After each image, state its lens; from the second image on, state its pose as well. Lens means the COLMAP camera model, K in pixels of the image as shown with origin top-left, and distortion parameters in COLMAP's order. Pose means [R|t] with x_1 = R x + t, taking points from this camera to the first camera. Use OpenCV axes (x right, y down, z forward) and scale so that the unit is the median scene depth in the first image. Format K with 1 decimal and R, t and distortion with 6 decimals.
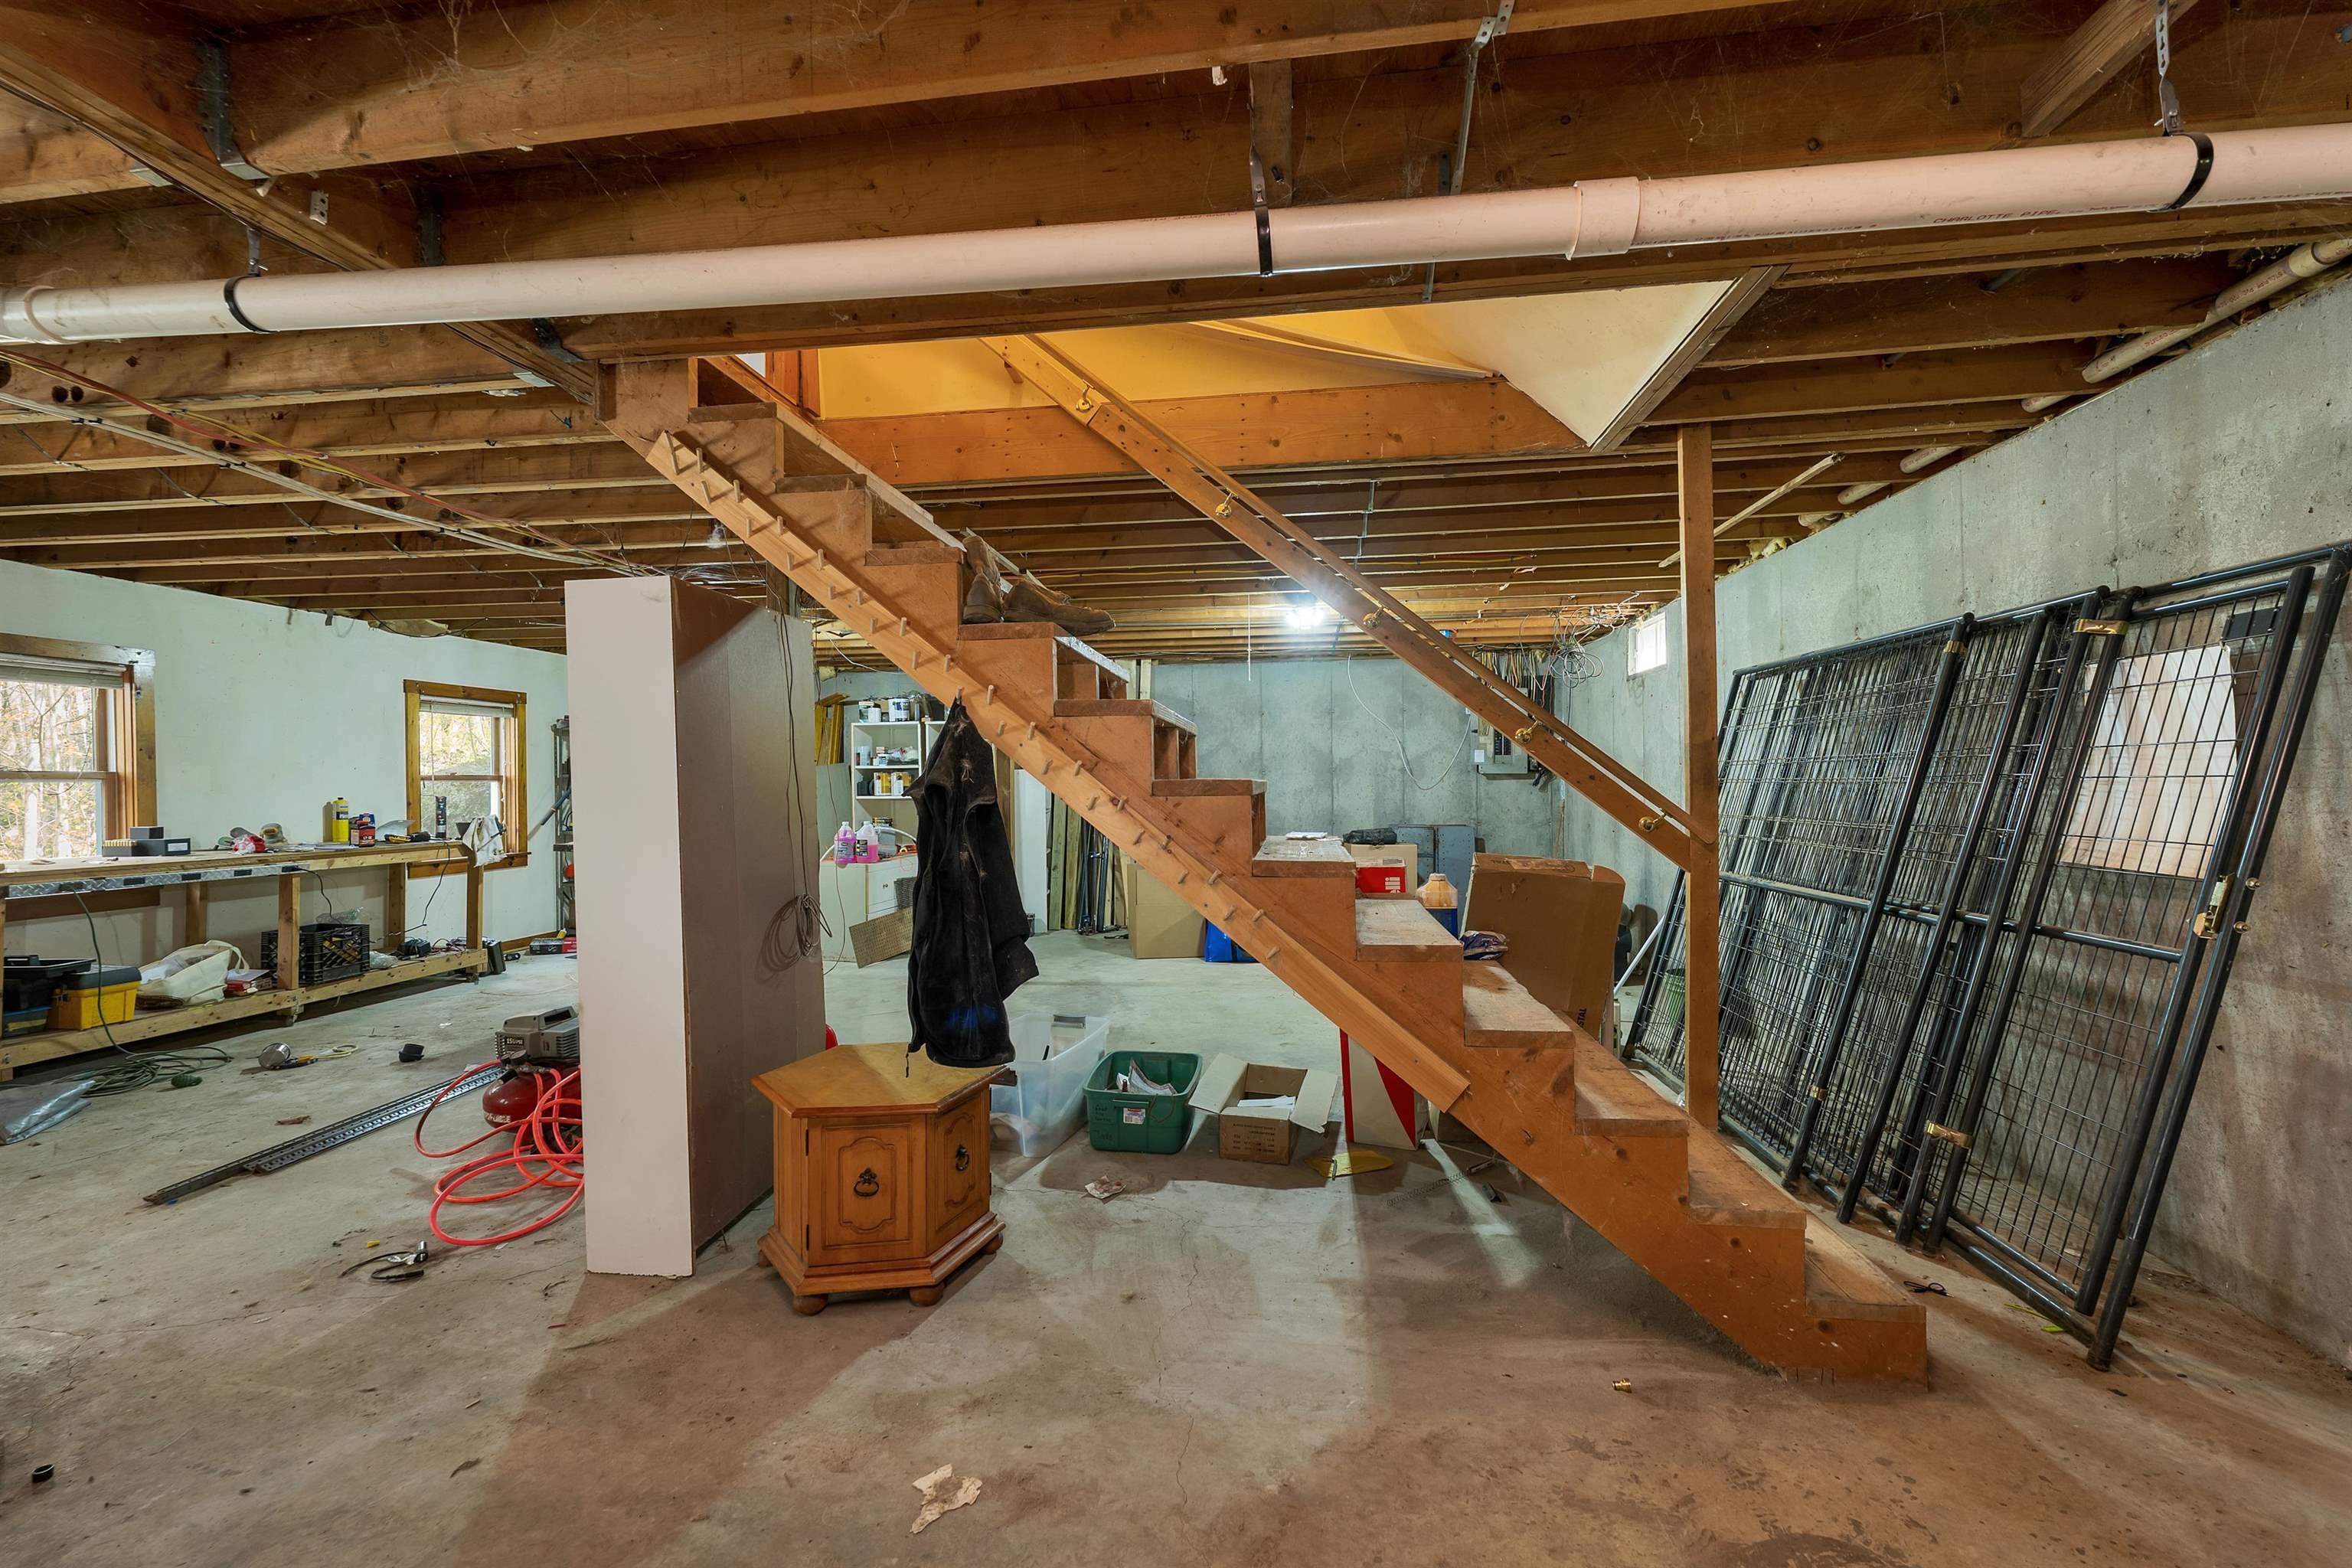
lens RADIAL K [[971.7, 0, 1174.2], [0, 971.7, 784.4], [0, 0, 1]] dist [0.009984, 0.000073]
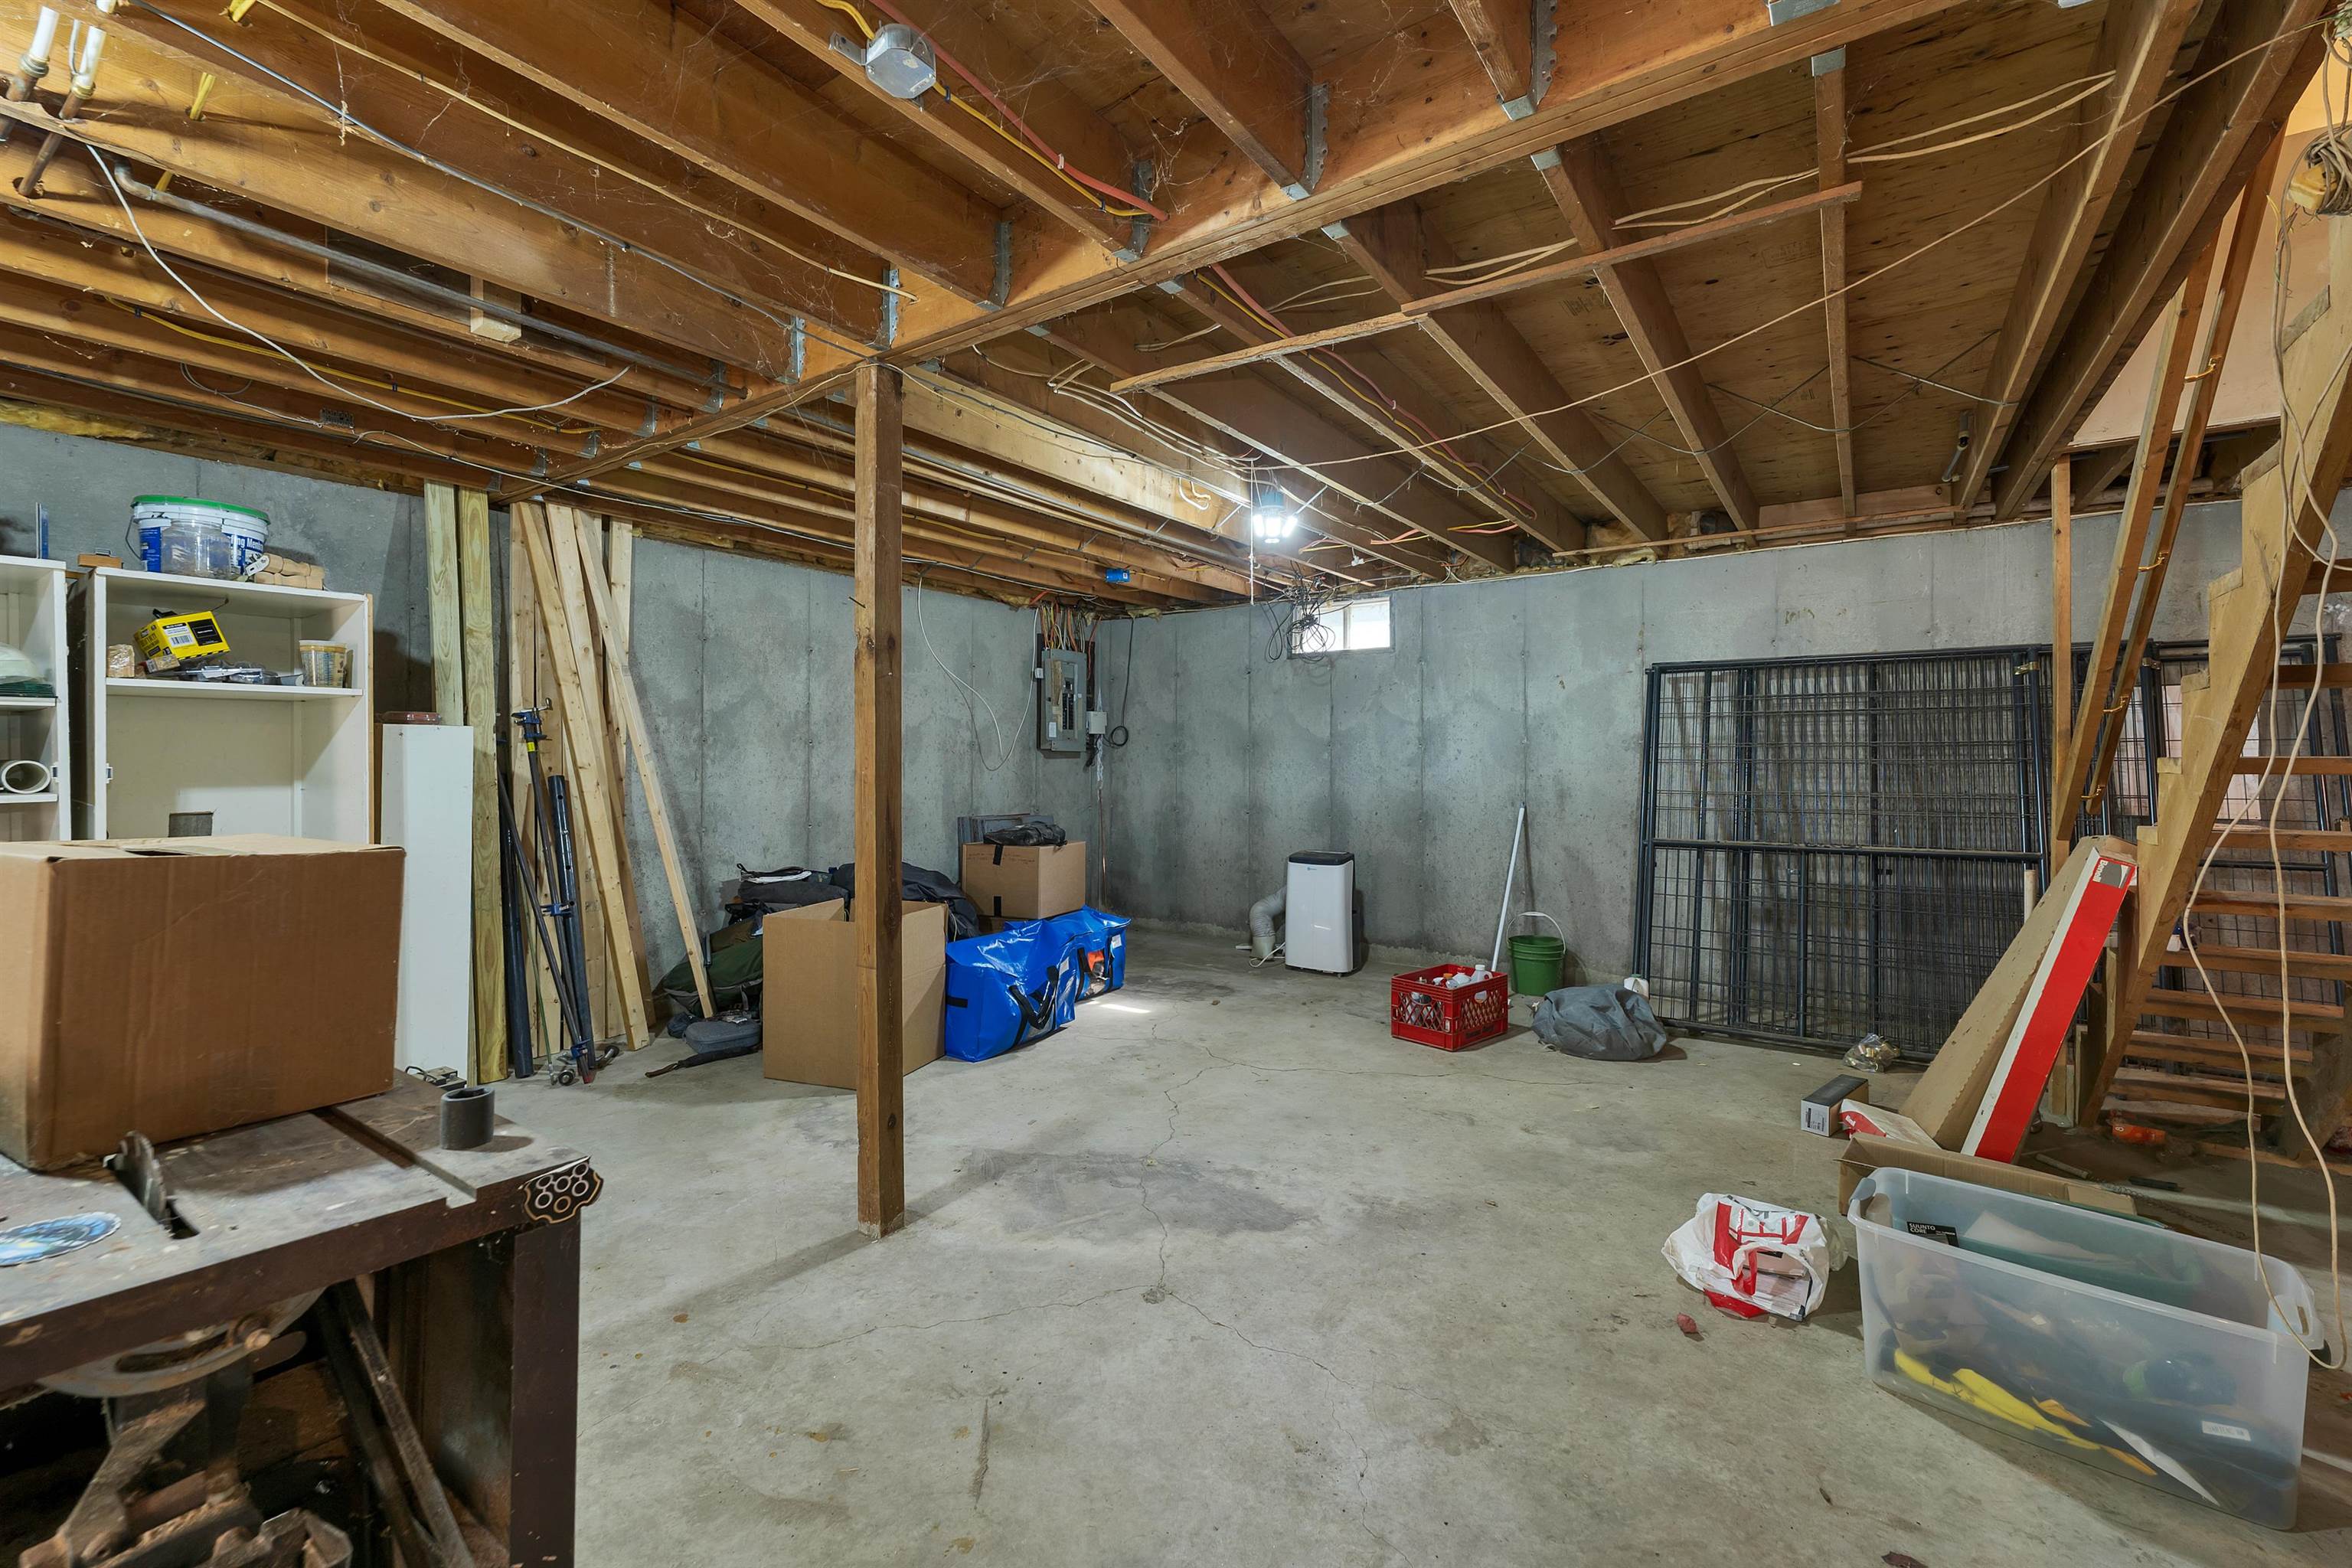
lens RADIAL K [[971.7, 0, 1172.4], [0, 971.7, 772.9], [0, 0, 1]] dist [0.009984, 0.000073]
pose [[0.476282, -0.007590, 0.879260, -0.355031], [0.000740, 0.999966, 0.008231, 0.001288], [-0.879292, -0.003269, 0.476272, 0.500330]]
